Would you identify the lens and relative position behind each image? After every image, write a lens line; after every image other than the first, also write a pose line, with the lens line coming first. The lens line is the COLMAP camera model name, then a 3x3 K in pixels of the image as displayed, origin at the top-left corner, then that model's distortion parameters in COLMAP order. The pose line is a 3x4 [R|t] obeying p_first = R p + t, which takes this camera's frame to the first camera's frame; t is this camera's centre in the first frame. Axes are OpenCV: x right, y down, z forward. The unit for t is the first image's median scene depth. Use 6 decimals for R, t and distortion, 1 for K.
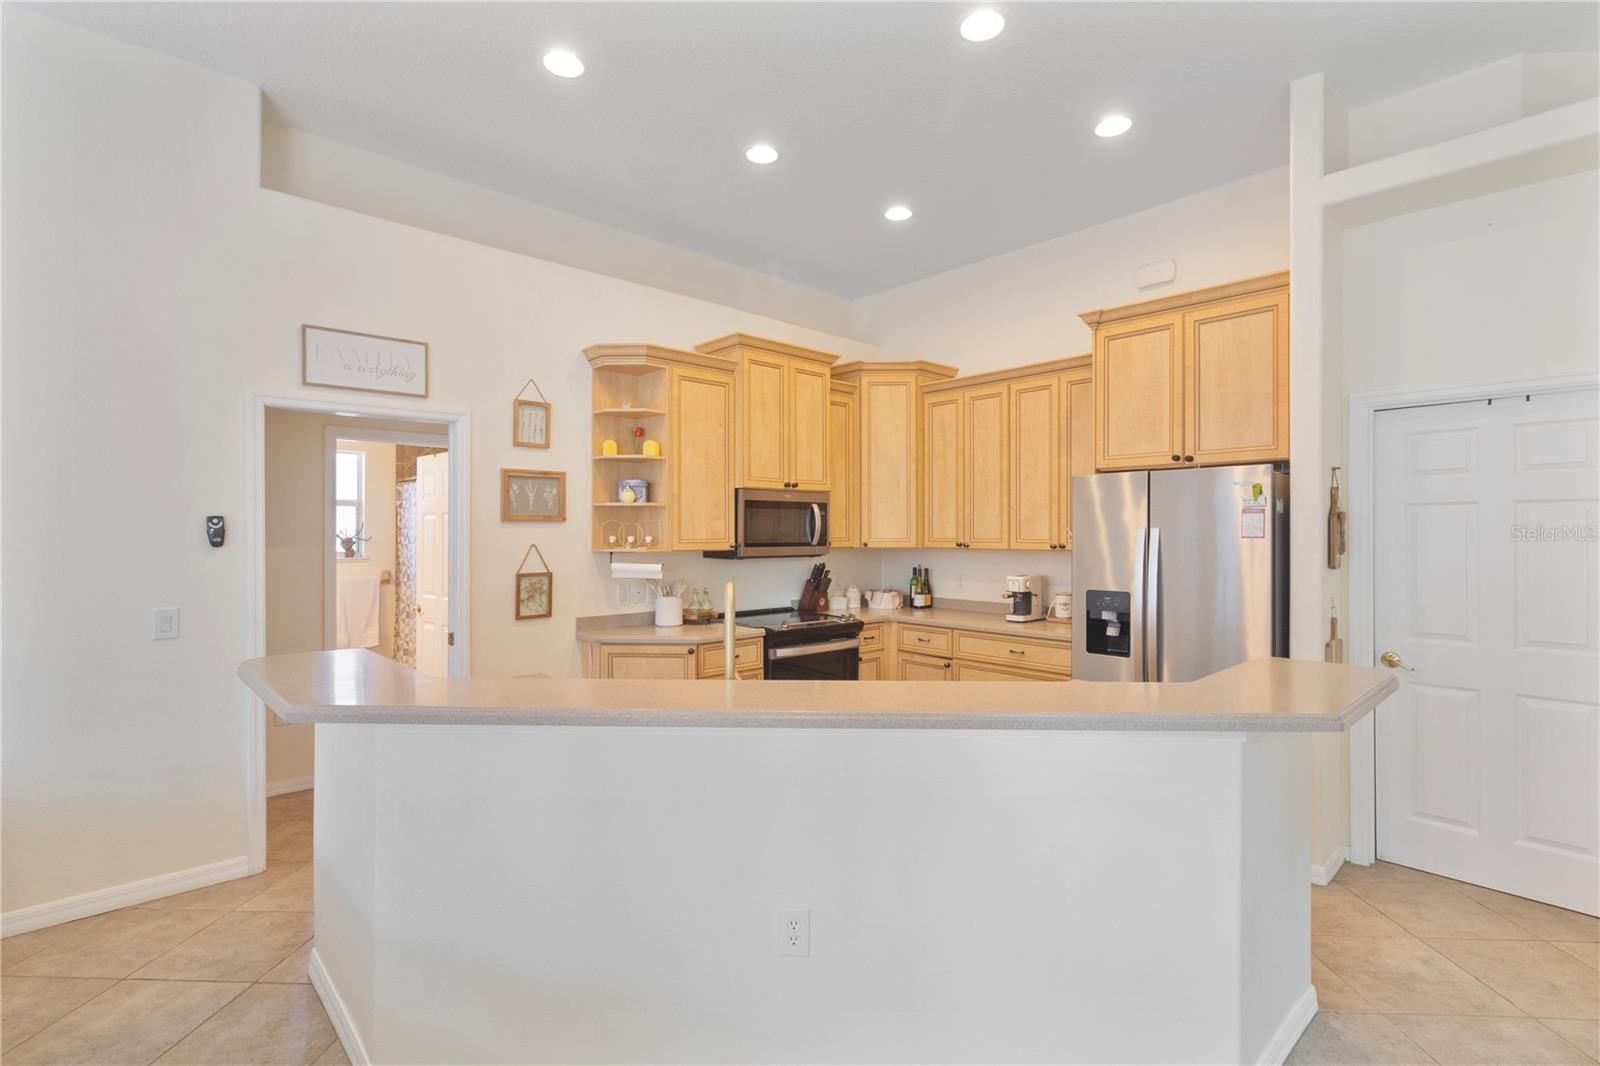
lens RADIAL K [[738.2, 0, 796.1], [0, 738.2, 531.5], [0, 0, 1]] dist [0.003211, 0.000472]
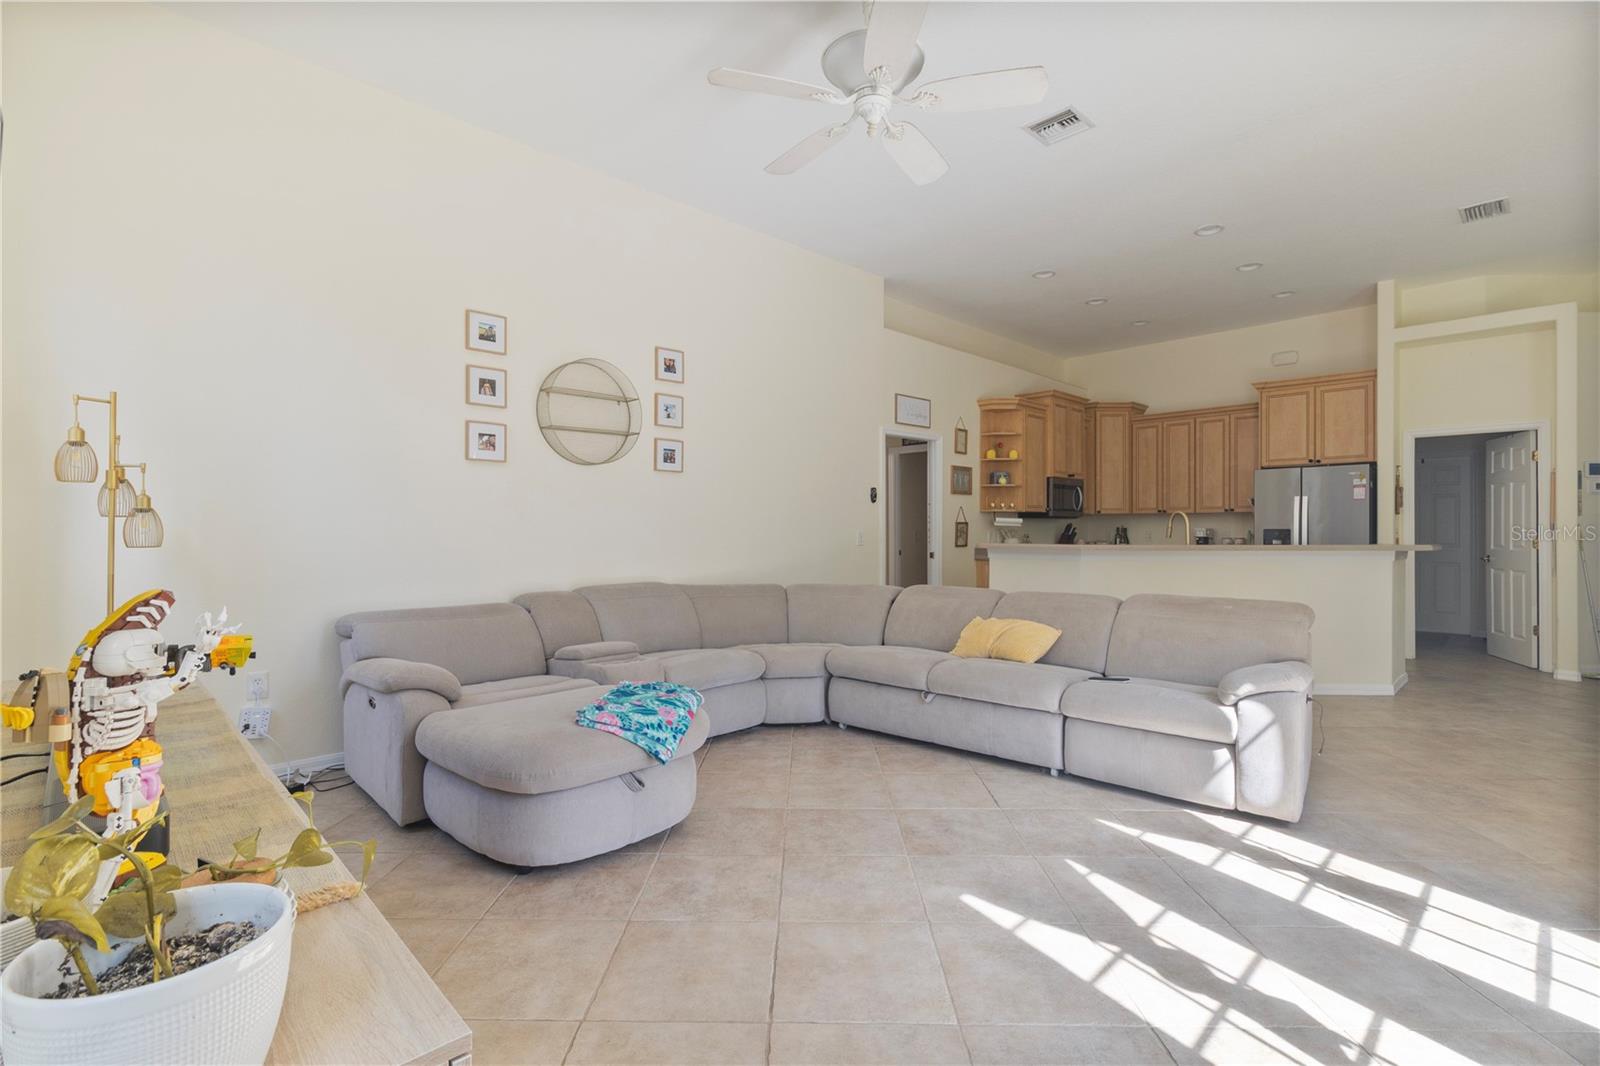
lens RADIAL K [[738.2, 0, 796.1], [0, 738.2, 531.5], [0, 0, 1]] dist [0.003211, 0.000472]
pose [[0.999526, 0.000558, 0.030772, -0.794182], [-0.000572, 1.000000, 0.000459, 0.075776], [-0.030772, -0.000476, 0.999526, -0.794604]]
